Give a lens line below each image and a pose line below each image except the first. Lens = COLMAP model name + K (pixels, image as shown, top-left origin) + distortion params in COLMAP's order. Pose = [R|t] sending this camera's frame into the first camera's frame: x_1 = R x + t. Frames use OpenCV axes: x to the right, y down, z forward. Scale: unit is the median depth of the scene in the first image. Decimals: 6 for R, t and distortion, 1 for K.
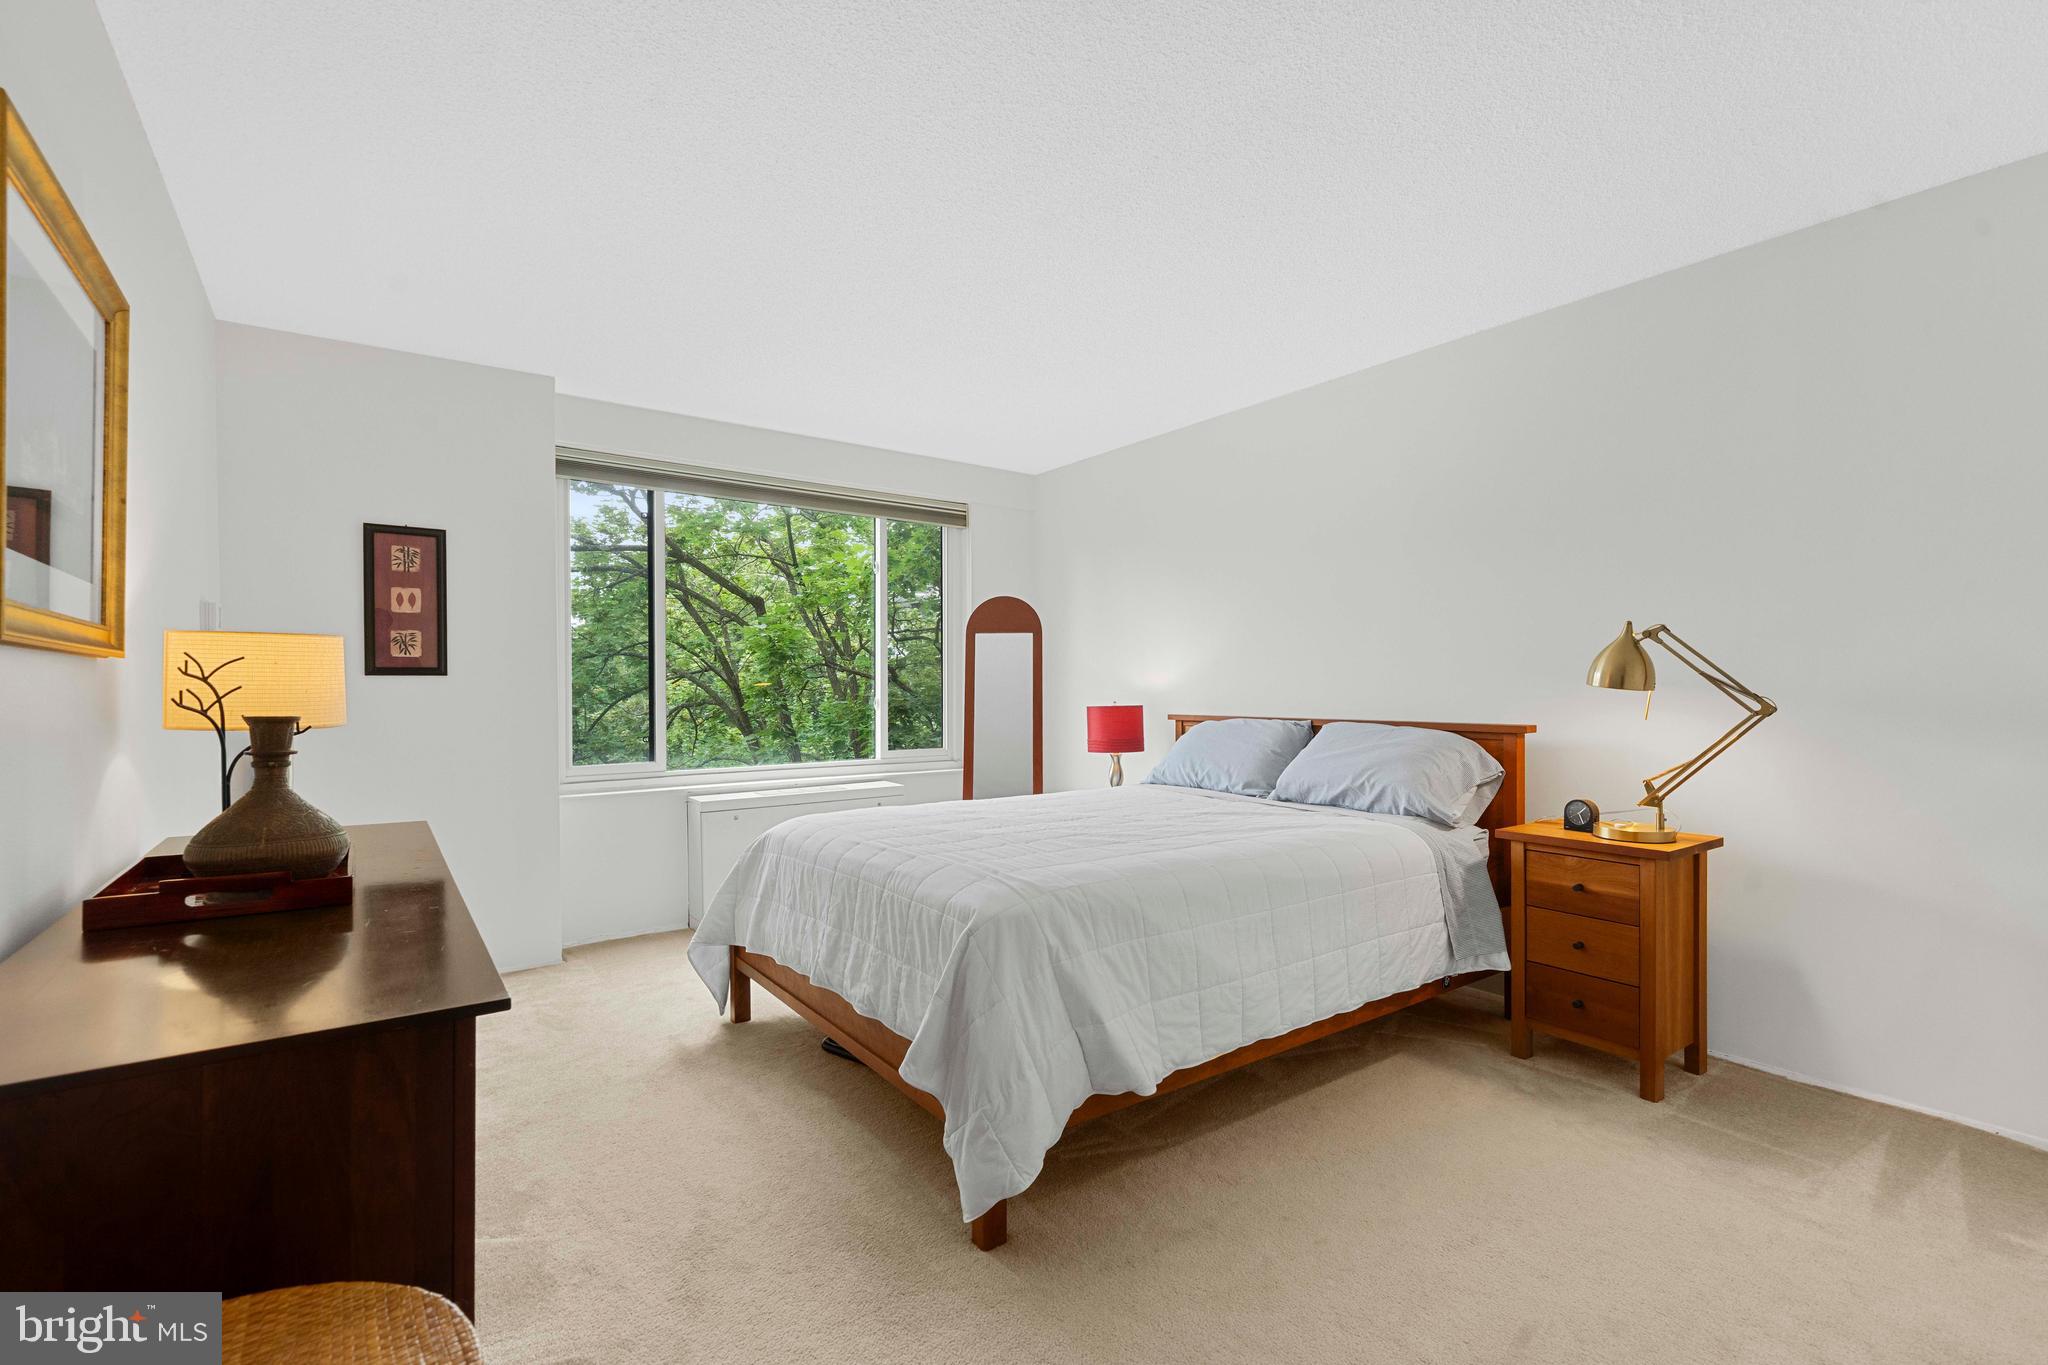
lens RADIAL K [[893.0, 0, 1032.2], [0, 893.0, 682.2], [0, 0, 1]] dist [0.000941, 0.000041]
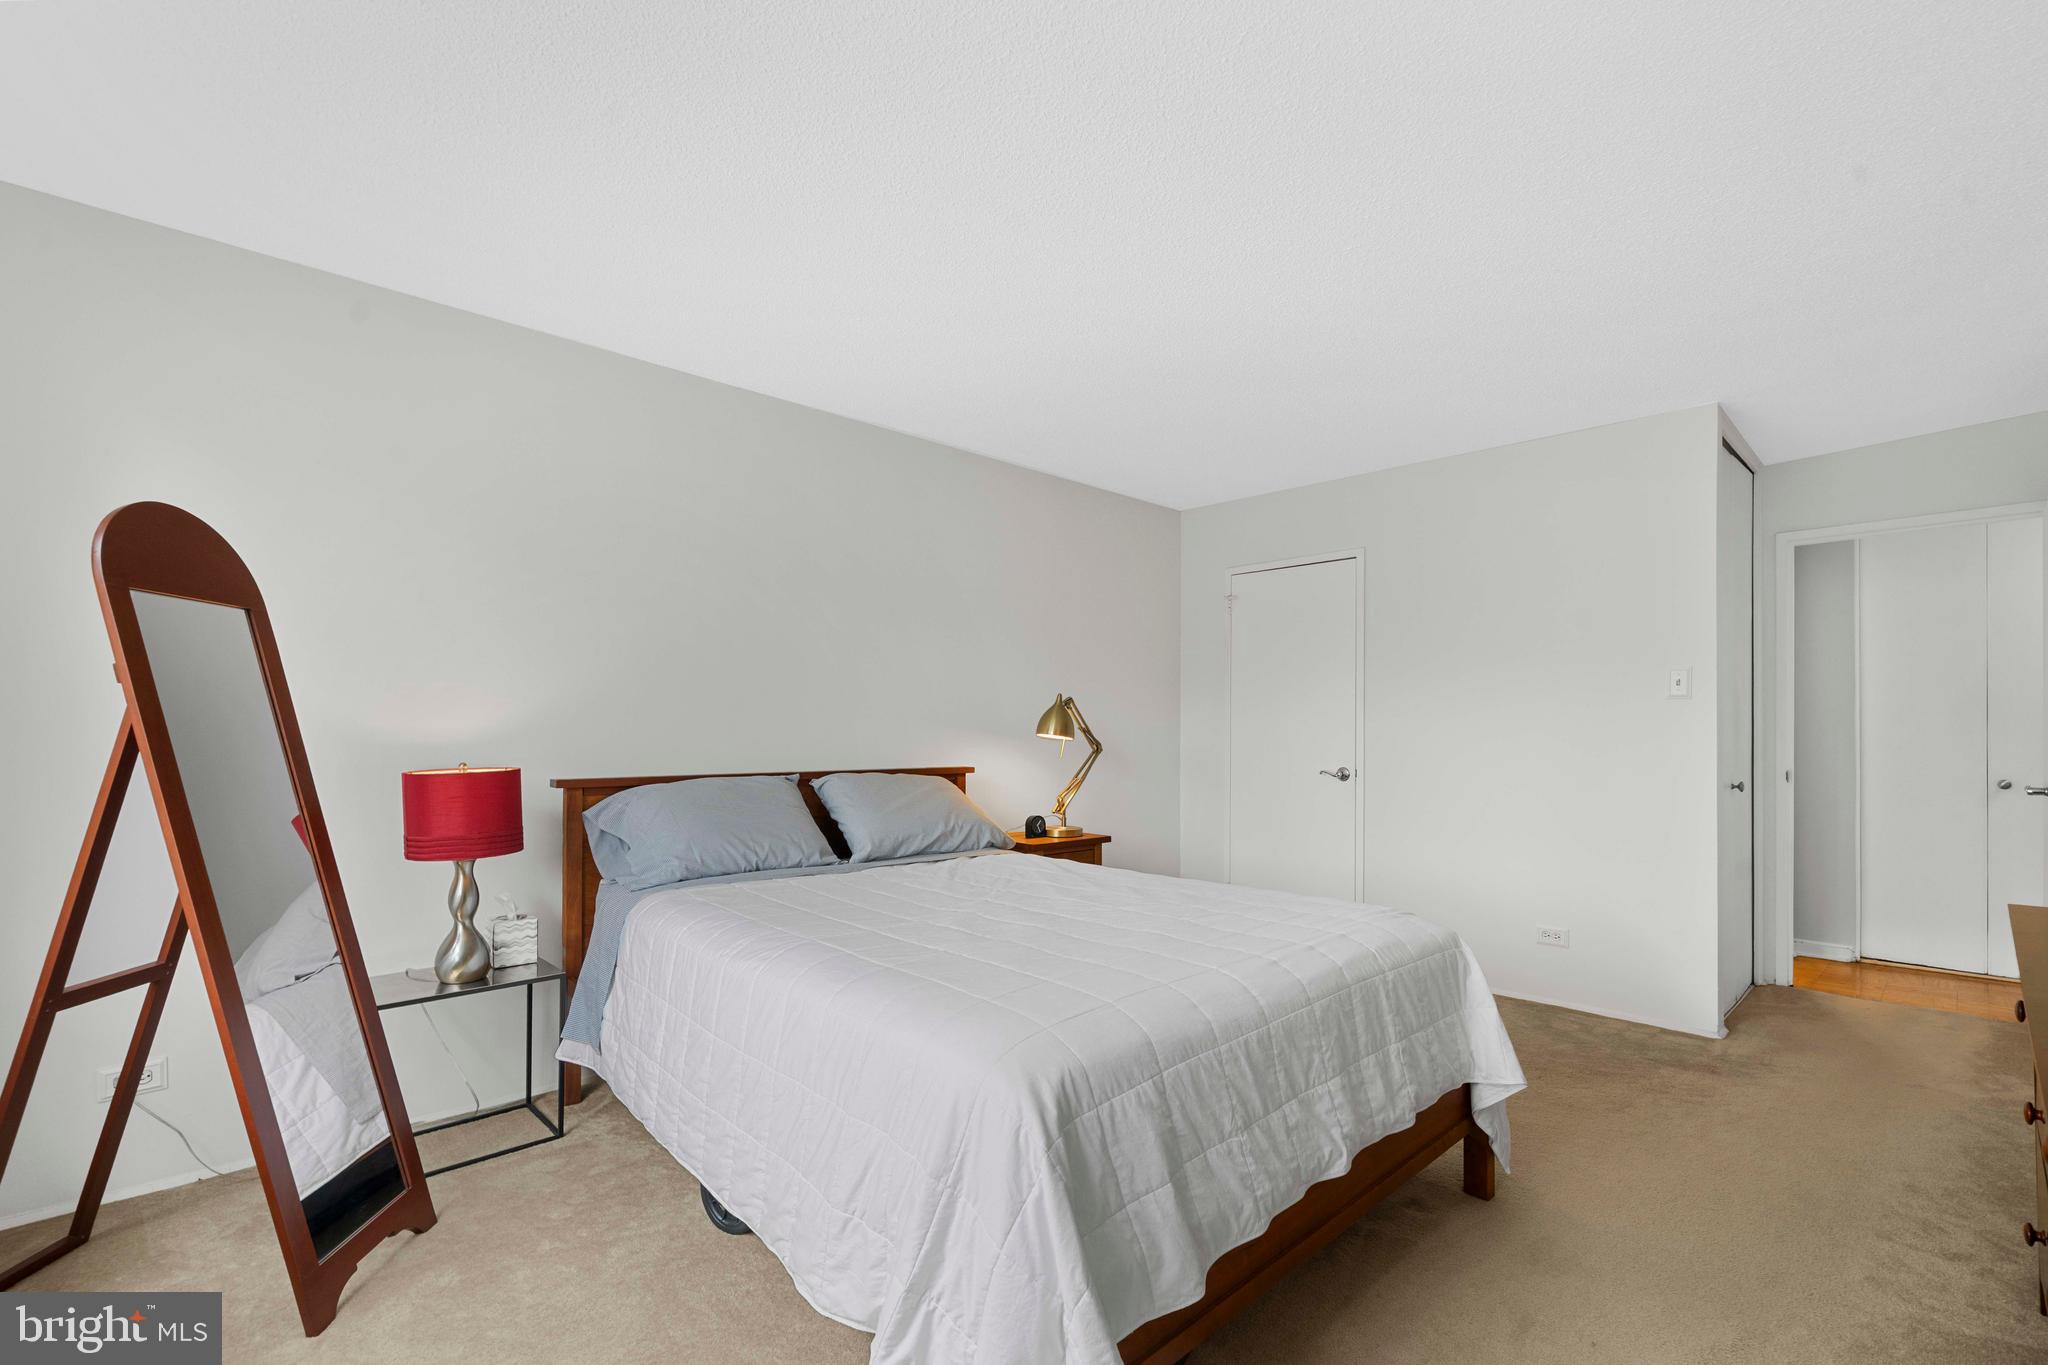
lens RADIAL K [[893.0, 0, 1032.2], [0, 893.0, 682.2], [0, 0, 1]] dist [0.000941, 0.000041]
pose [[-0.117270, 0.053597, 0.991653, -0.645477], [-0.008954, 0.998445, -0.055023, -0.000980], [-0.993060, -0.015332, -0.116607, 0.945245]]
